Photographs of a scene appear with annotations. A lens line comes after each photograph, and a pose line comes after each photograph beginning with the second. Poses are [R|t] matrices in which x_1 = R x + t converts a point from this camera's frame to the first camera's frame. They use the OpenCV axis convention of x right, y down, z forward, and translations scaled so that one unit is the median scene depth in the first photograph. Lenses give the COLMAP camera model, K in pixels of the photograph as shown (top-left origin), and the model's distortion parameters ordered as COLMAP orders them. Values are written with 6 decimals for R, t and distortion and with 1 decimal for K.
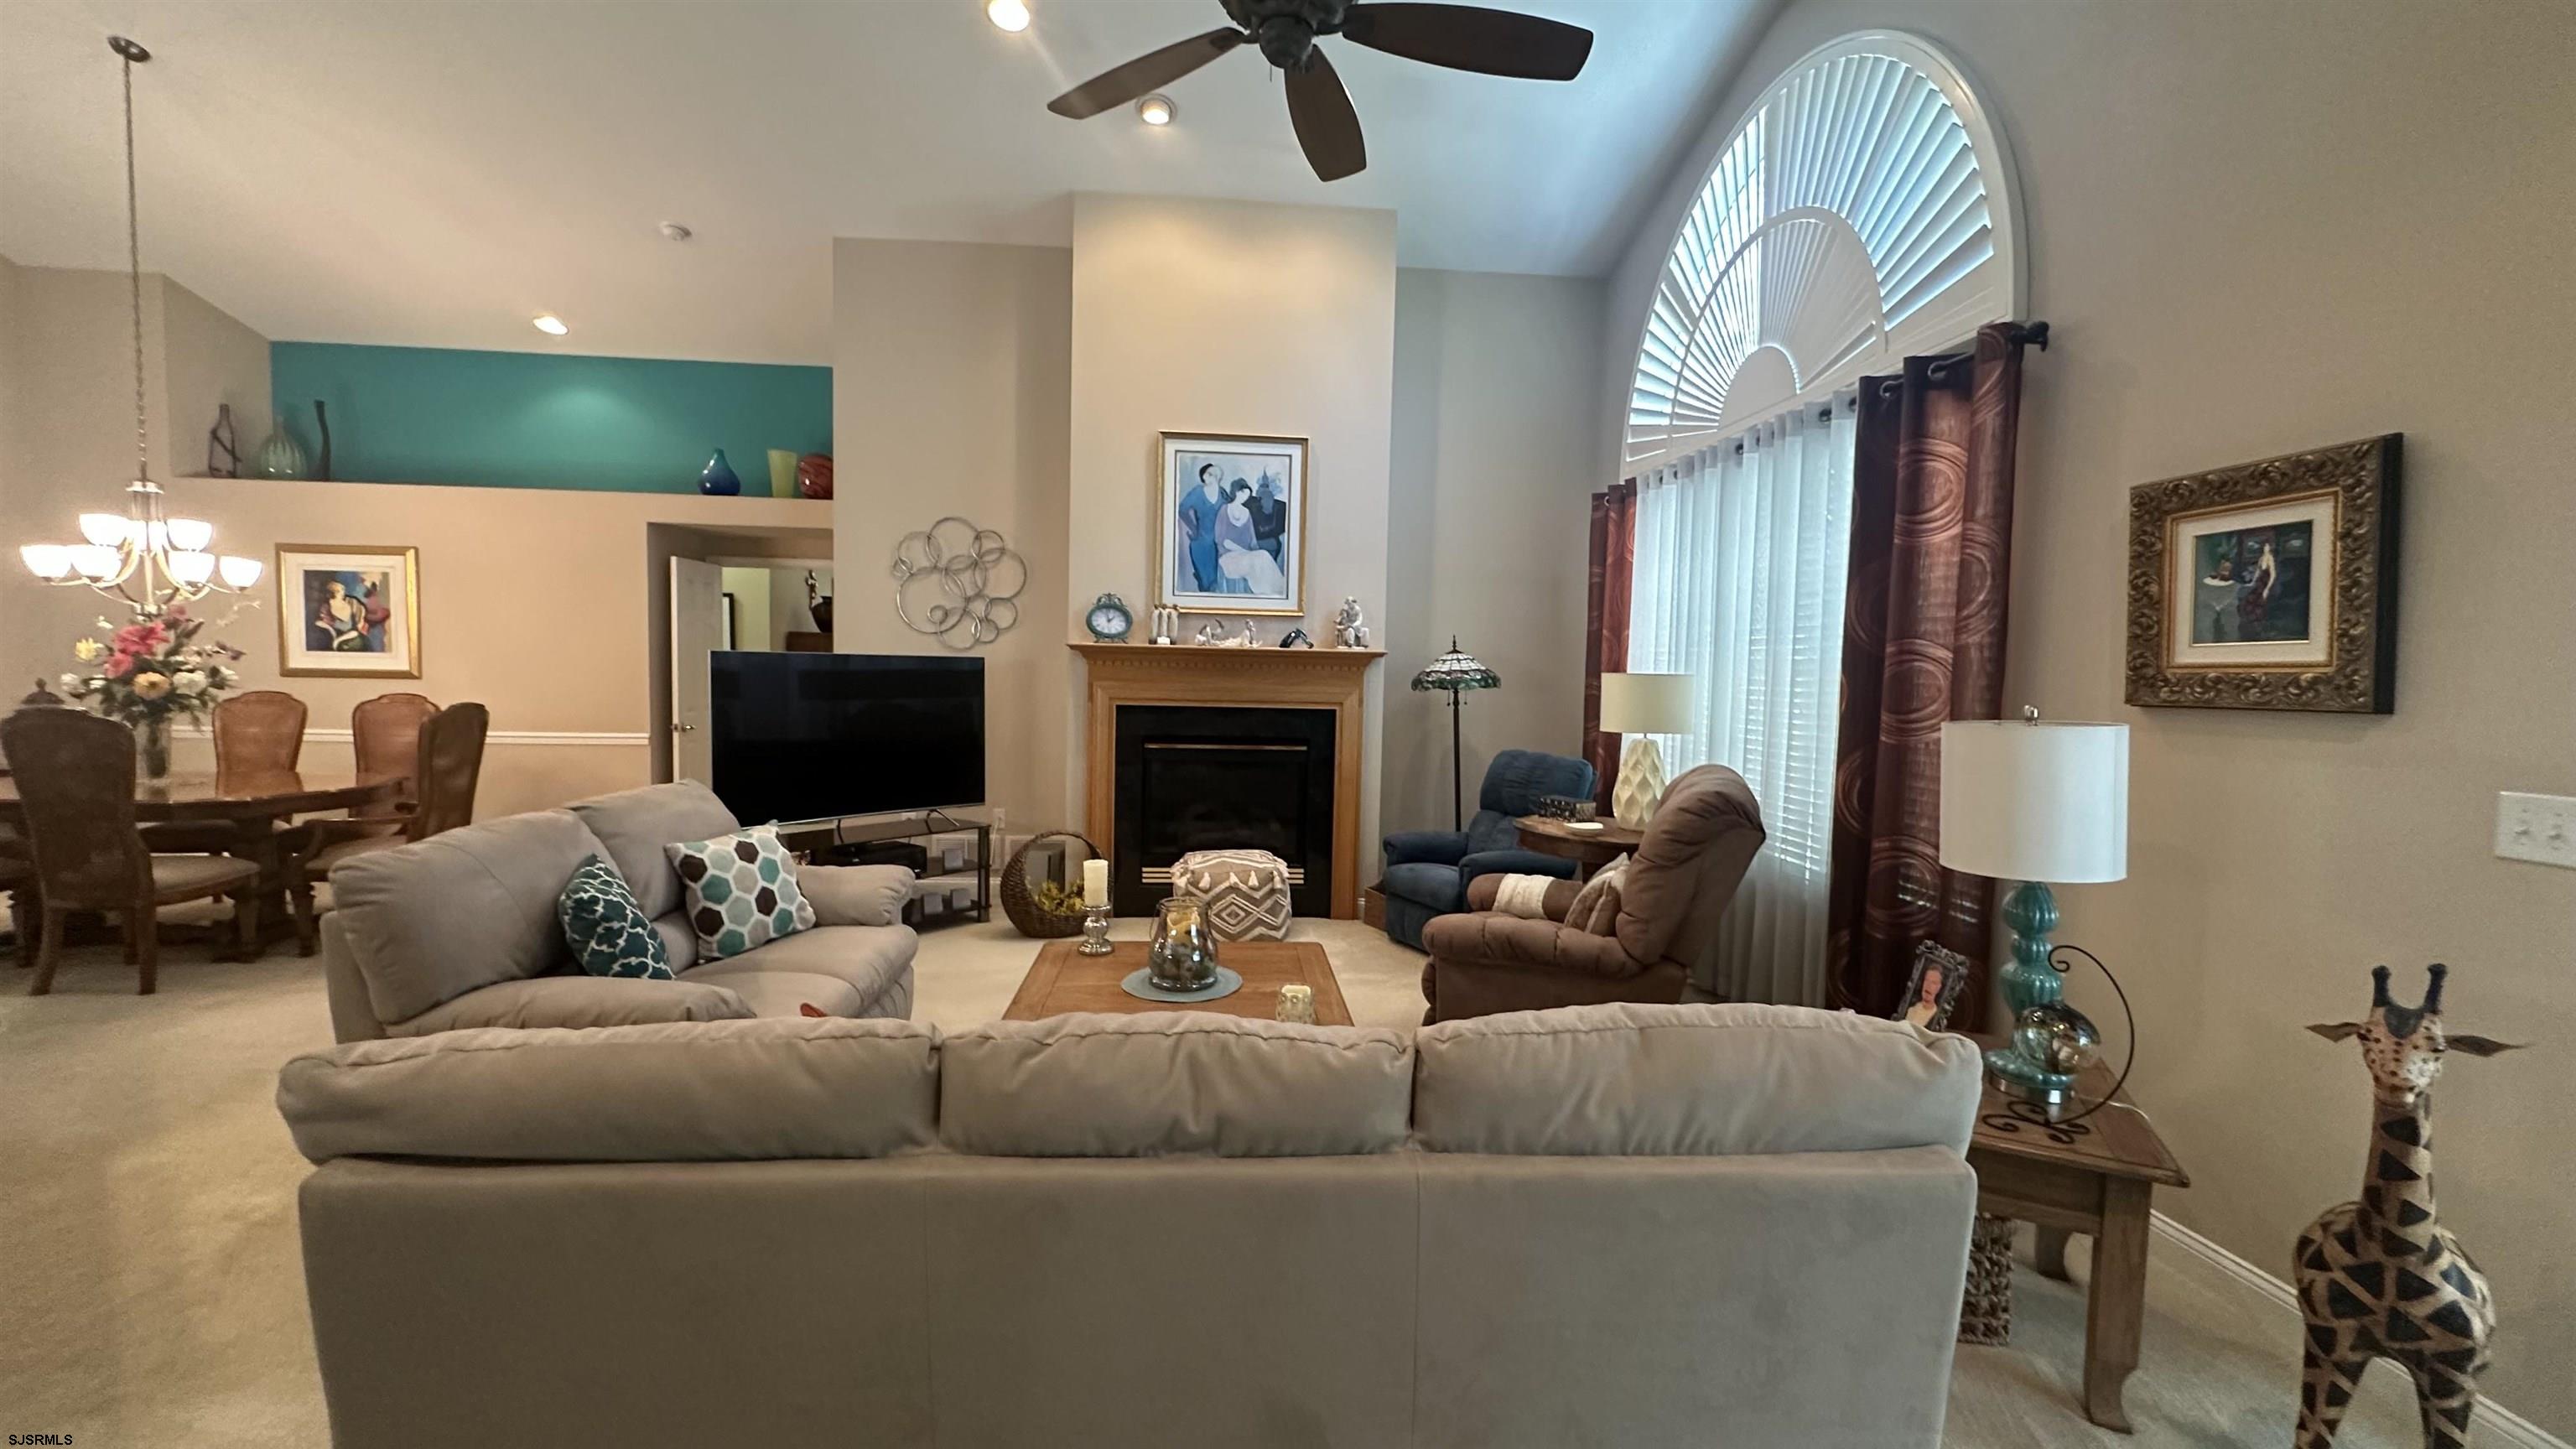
lens RADIAL K [[1018.4, 0, 1278.7], [0, 1018.4, 727.2], [0, 0, 1]] dist [-0.004282, -0.000145]
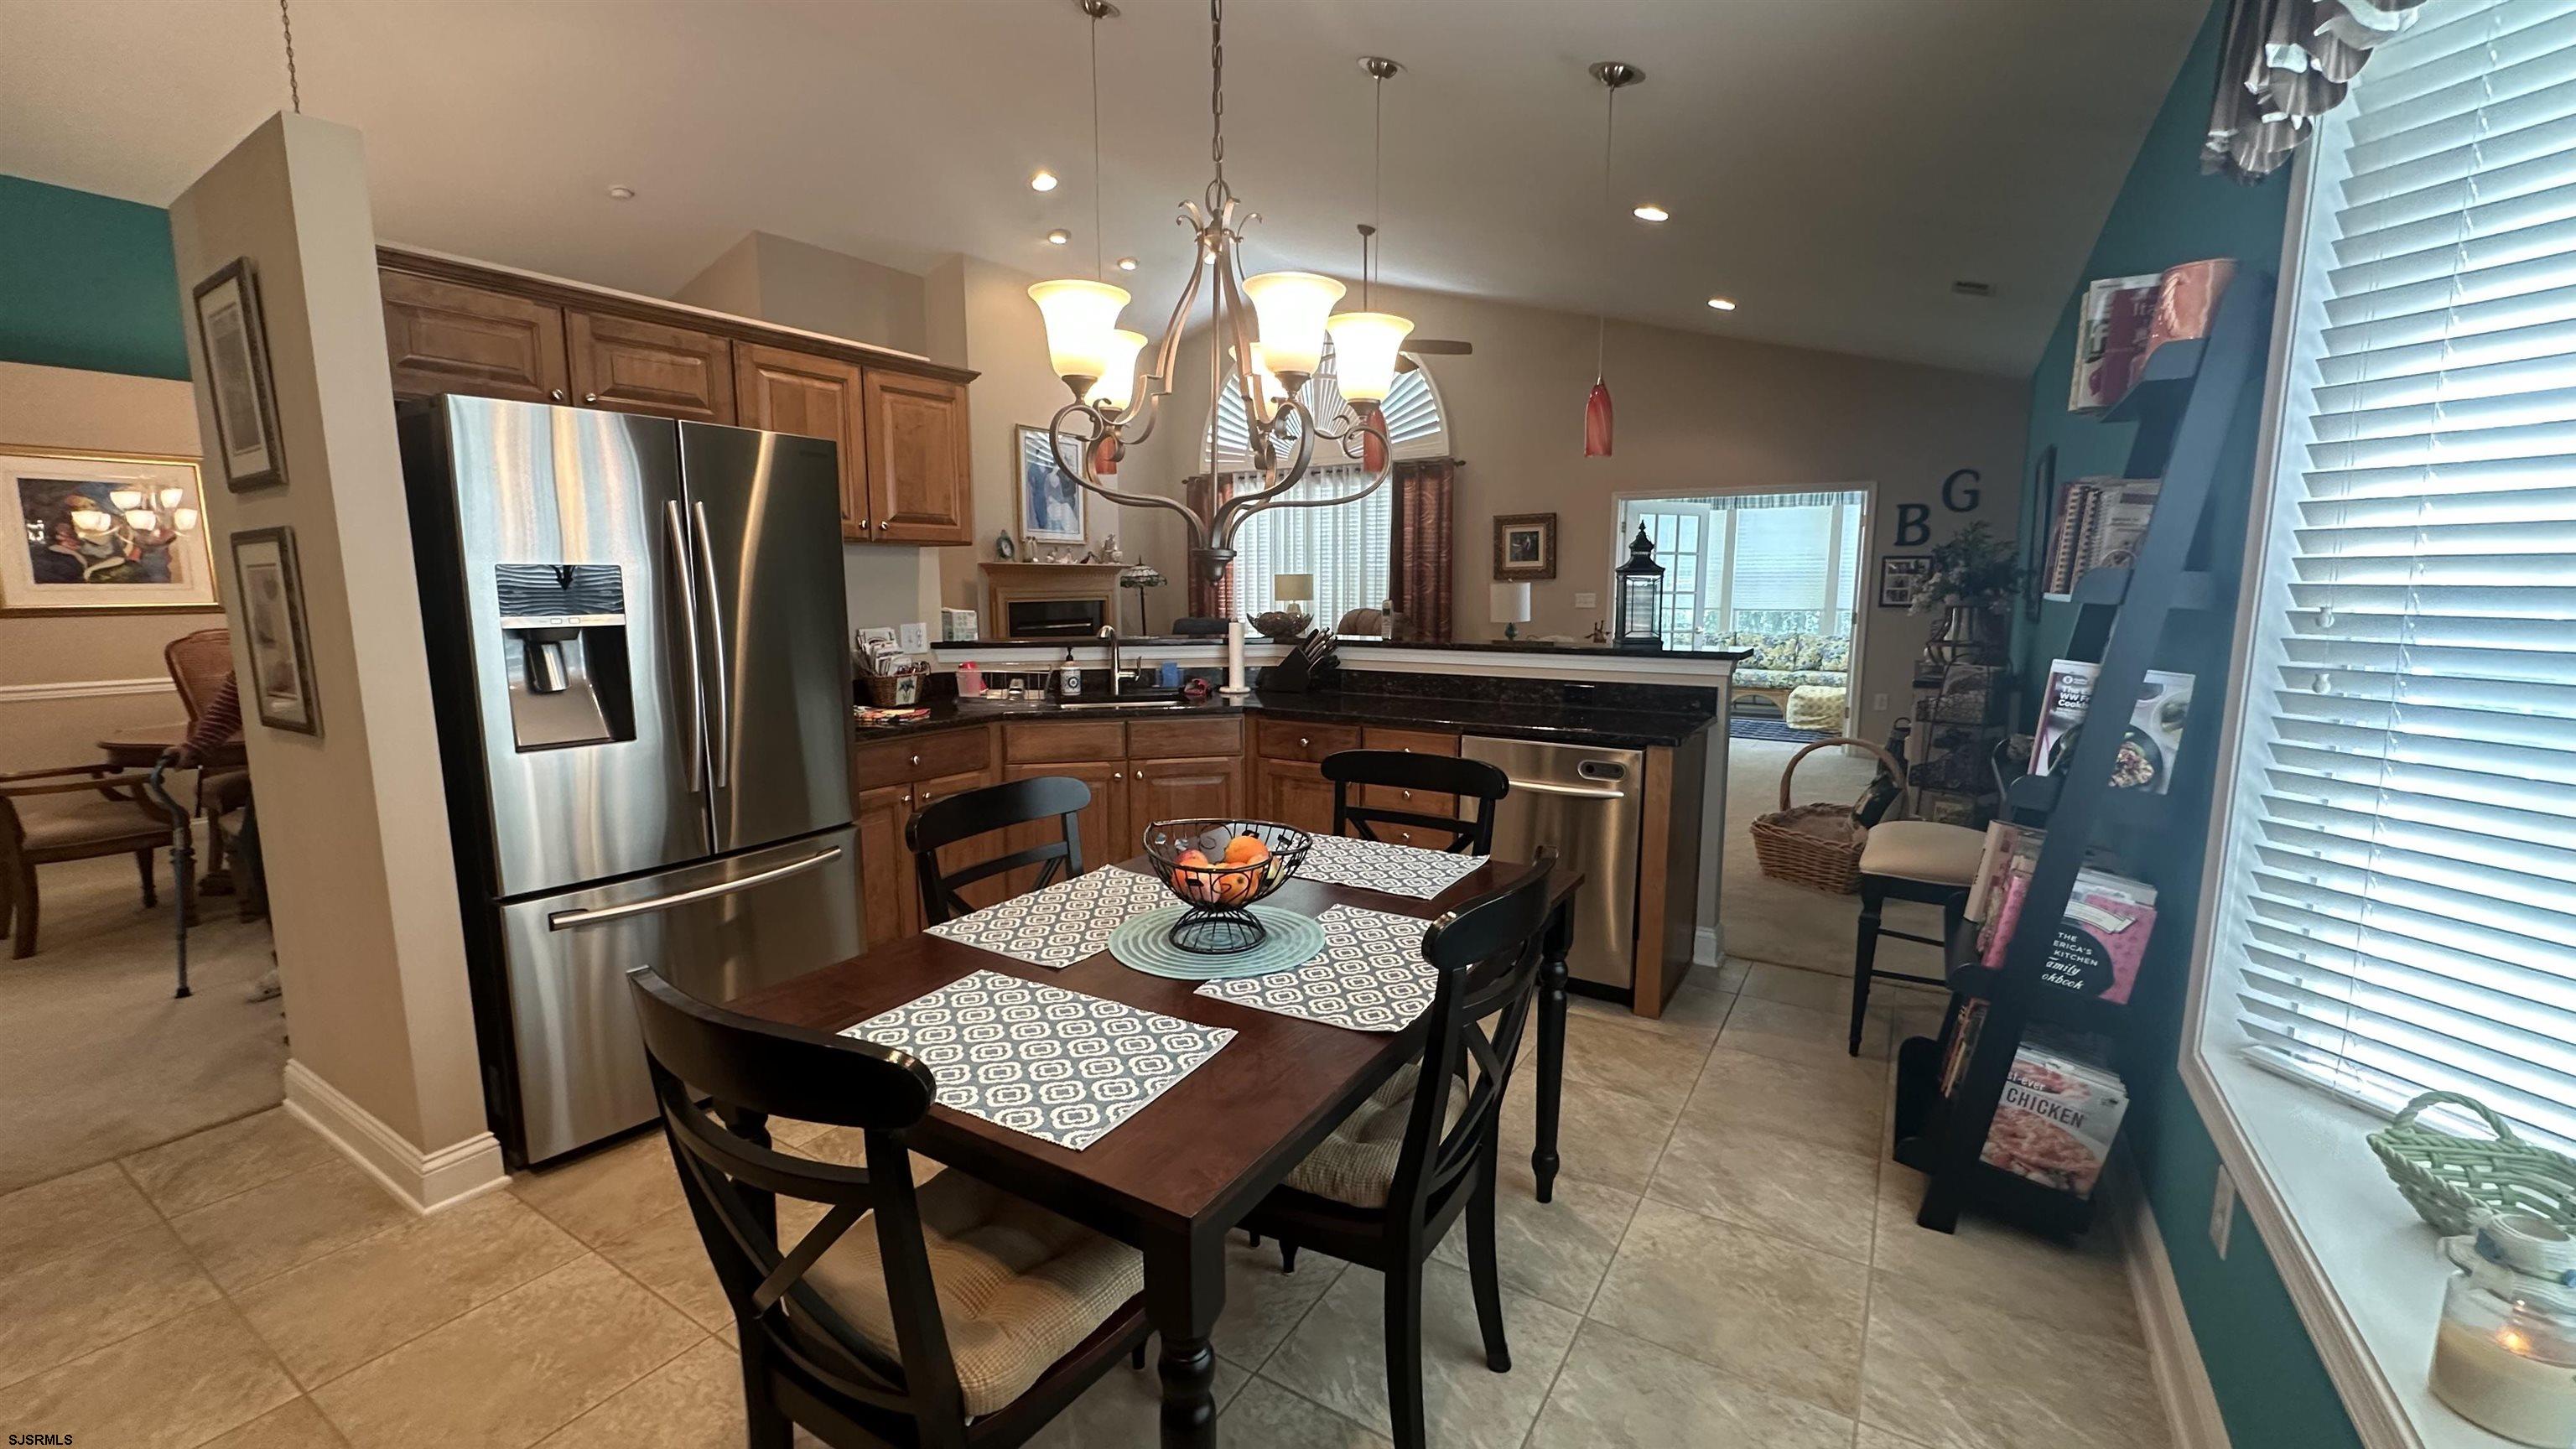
lens RADIAL K [[1018.4, 0, 1296.4], [0, 1018.4, 727.9], [0, 0, 1]] dist [-0.004282, -0.000145]
pose [[0.608151, -0.138139, 0.781710, -3.075422], [0.064925, 0.990099, 0.124455, 0.005250], [-0.791162, -0.024935, 0.611098, -0.791532]]
